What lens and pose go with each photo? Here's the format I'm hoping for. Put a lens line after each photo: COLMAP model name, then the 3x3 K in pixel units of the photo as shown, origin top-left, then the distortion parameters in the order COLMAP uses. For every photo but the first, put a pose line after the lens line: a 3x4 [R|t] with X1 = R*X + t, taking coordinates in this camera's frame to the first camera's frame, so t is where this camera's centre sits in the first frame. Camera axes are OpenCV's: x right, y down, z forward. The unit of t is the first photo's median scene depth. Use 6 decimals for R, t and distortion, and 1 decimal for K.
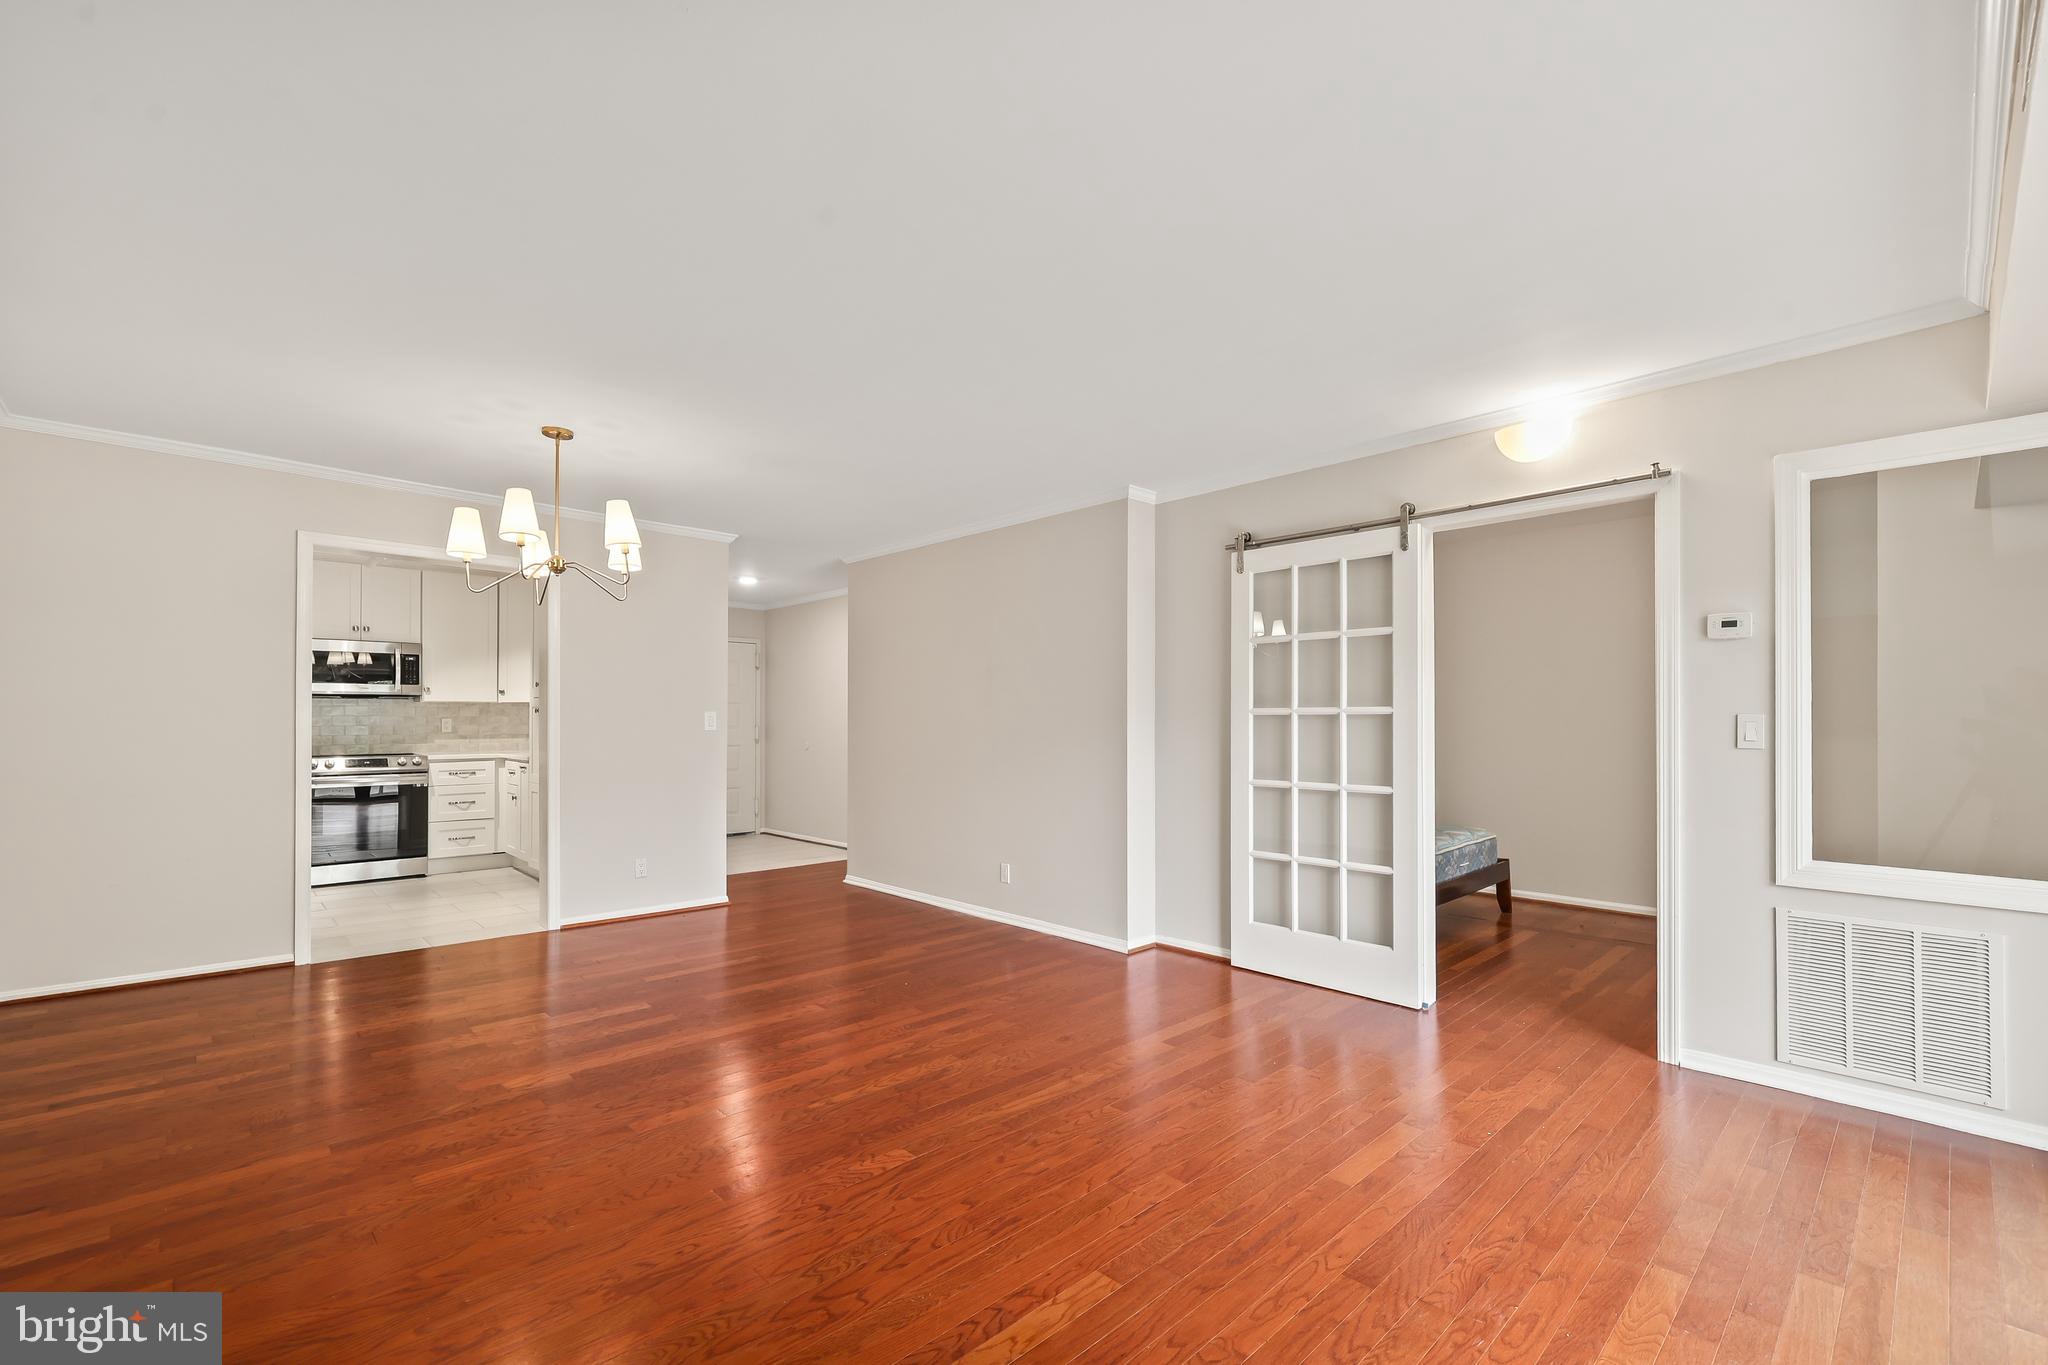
lens RADIAL K [[881.4, 0, 1025.3], [0, 881.4, 721.3], [0, 0, 1]] dist [0.014044, -0.000112]
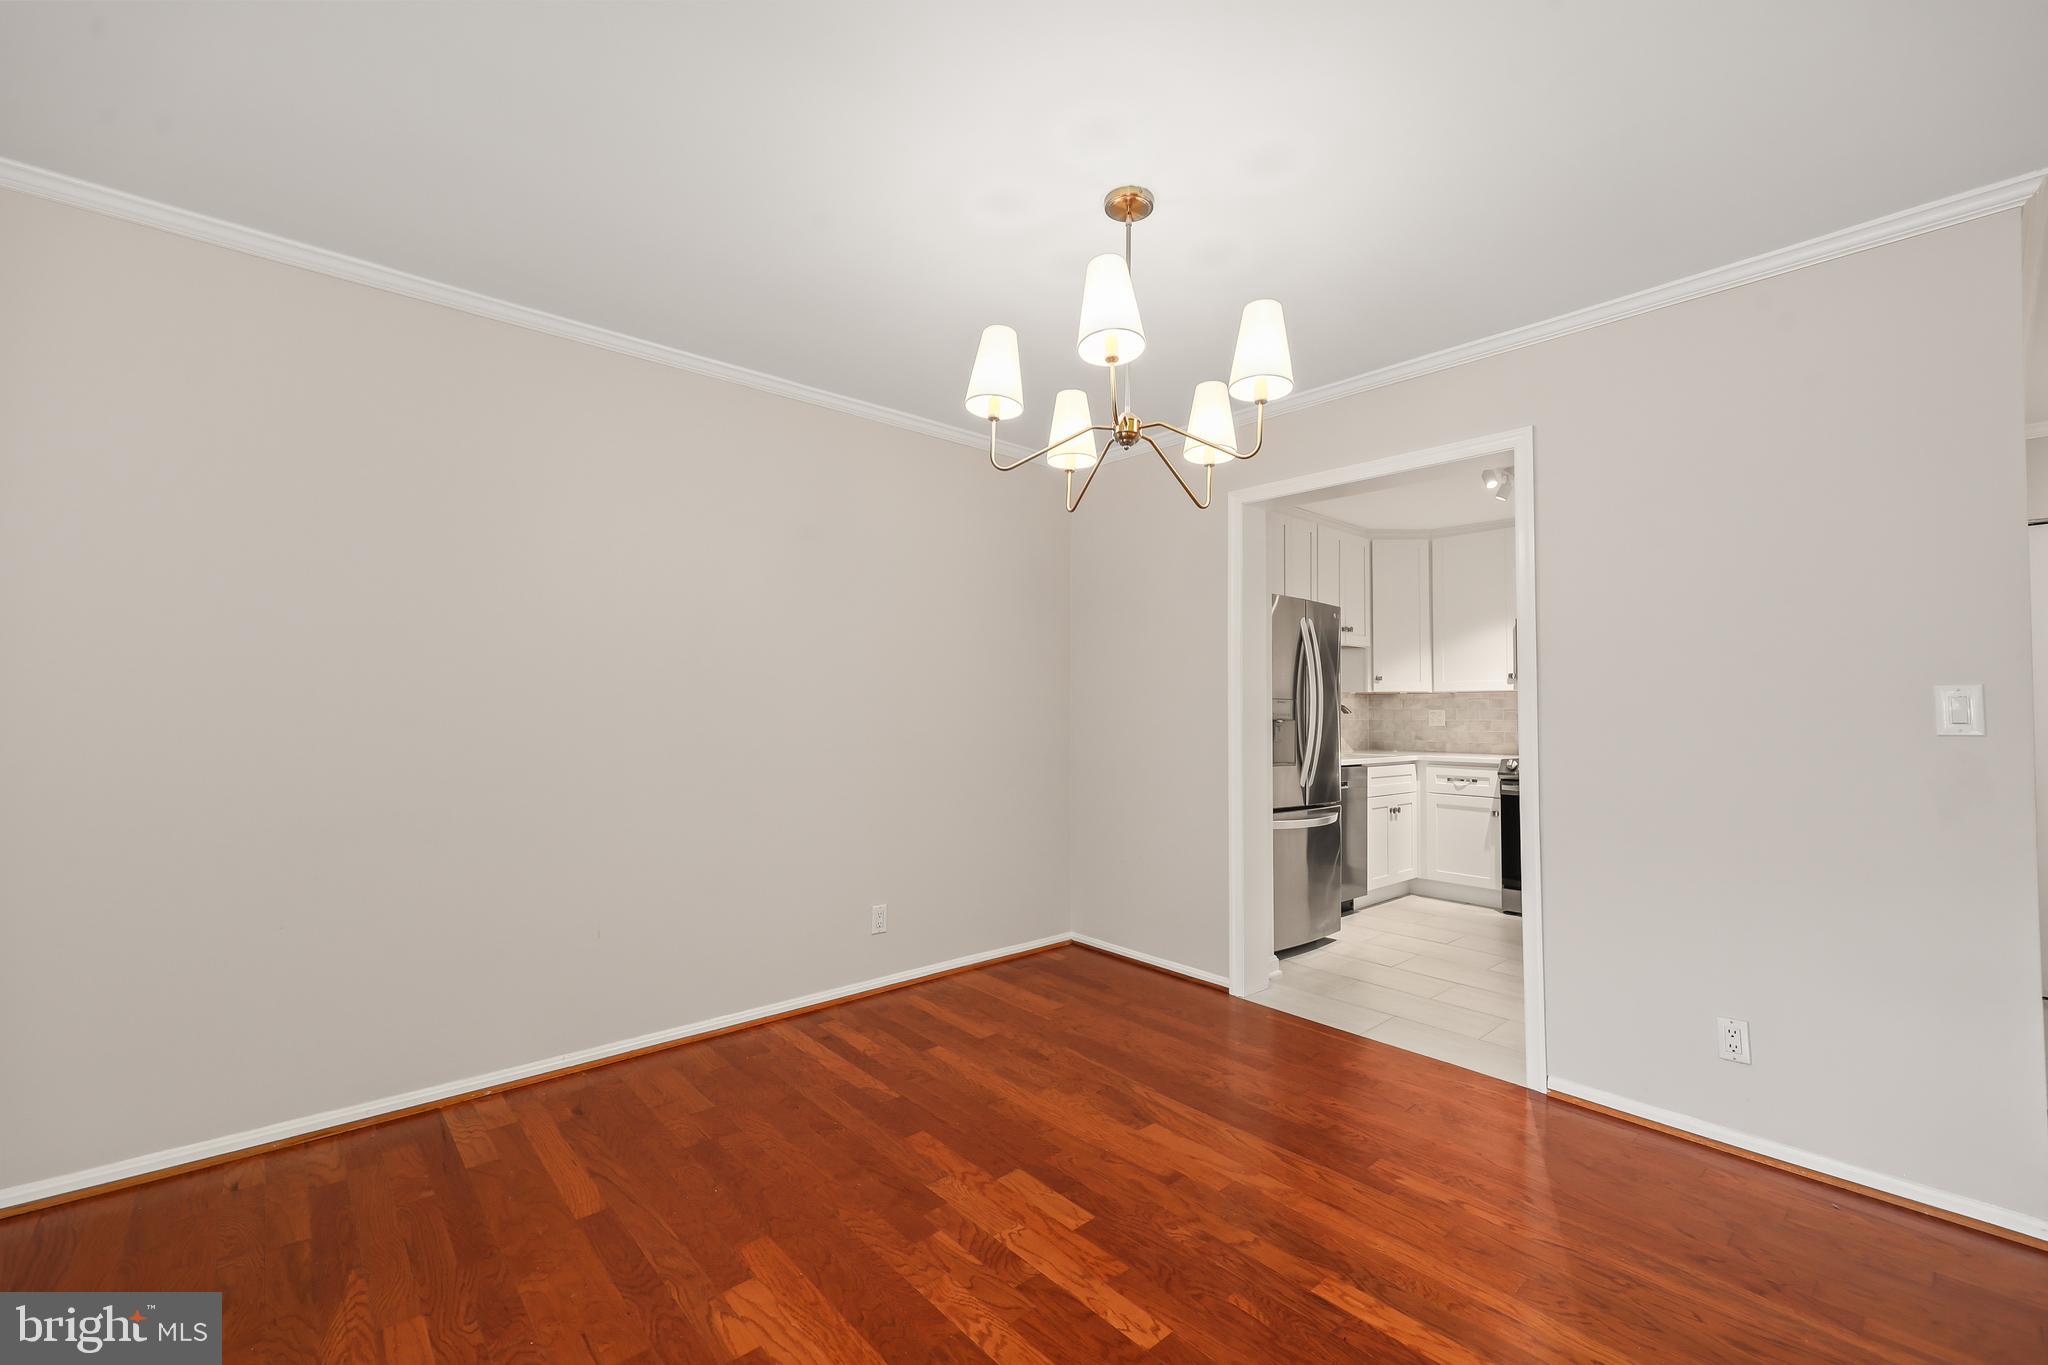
lens RADIAL K [[847.2, 0, 1032.6], [0, 847.2, 704.0], [0, 0, 1]] dist [0.020334, -0.000006]
pose [[-0.027337, -0.015153, -0.999511, 0.006426], [-0.010168, 0.999838, -0.014880, 0.008690], [0.999575, 0.009756, -0.027487, 0.788537]]
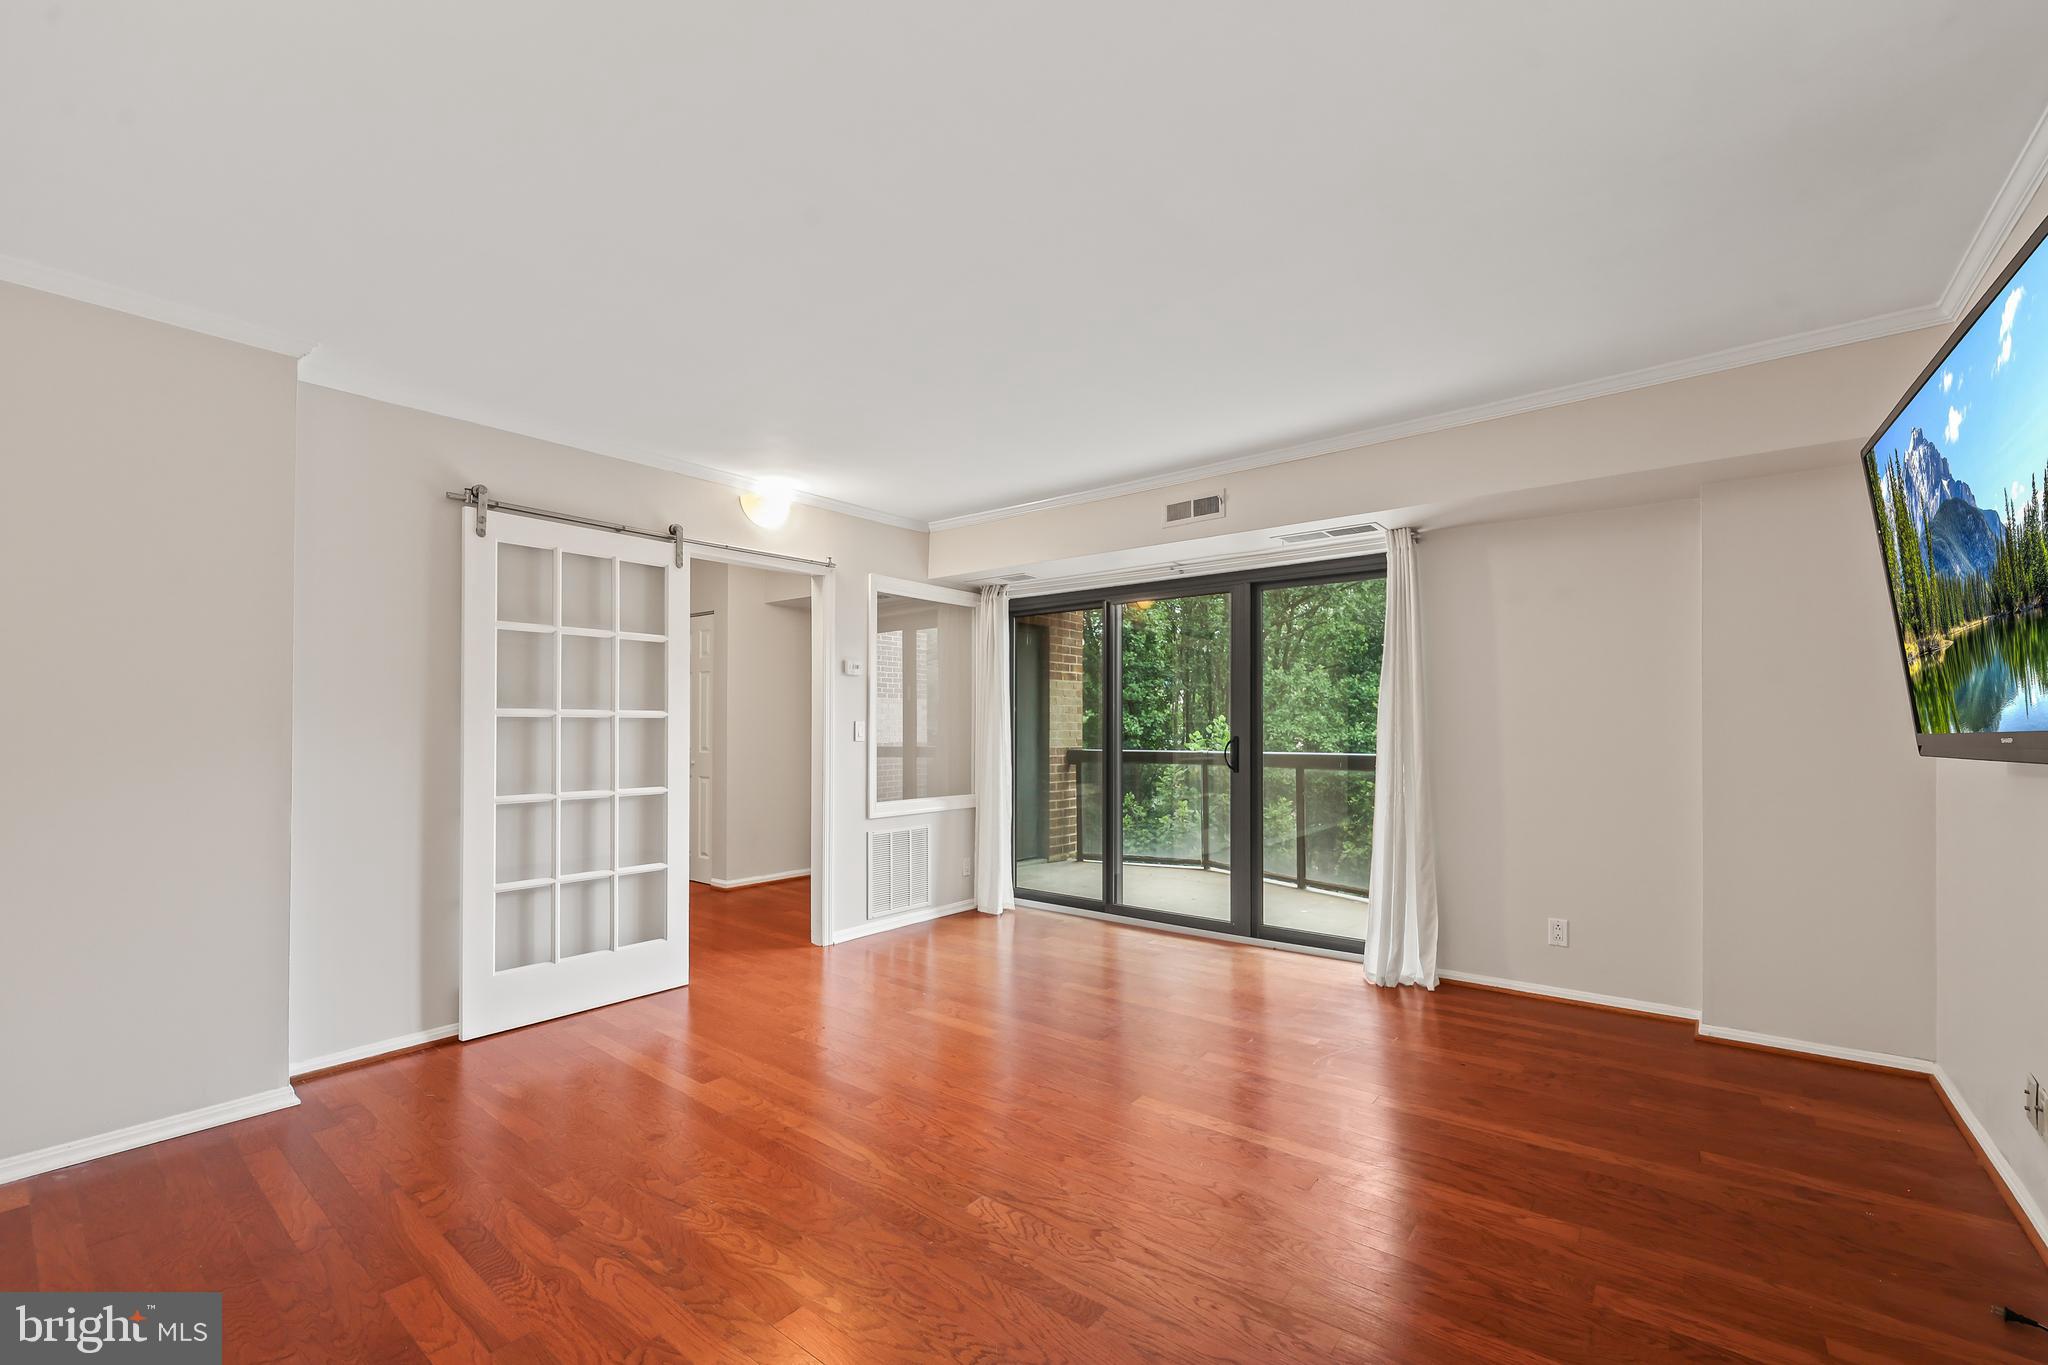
lens RADIAL K [[881.4, 0, 1025.3], [0, 881.4, 721.3], [0, 0, 1]] dist [0.014044, -0.000112]
pose [[-0.145429, 0.002734, 0.989365, -0.595808], [-0.003098, 0.999990, -0.003219, -0.001815], [-0.989364, -0.003533, -0.145419, 0.618750]]
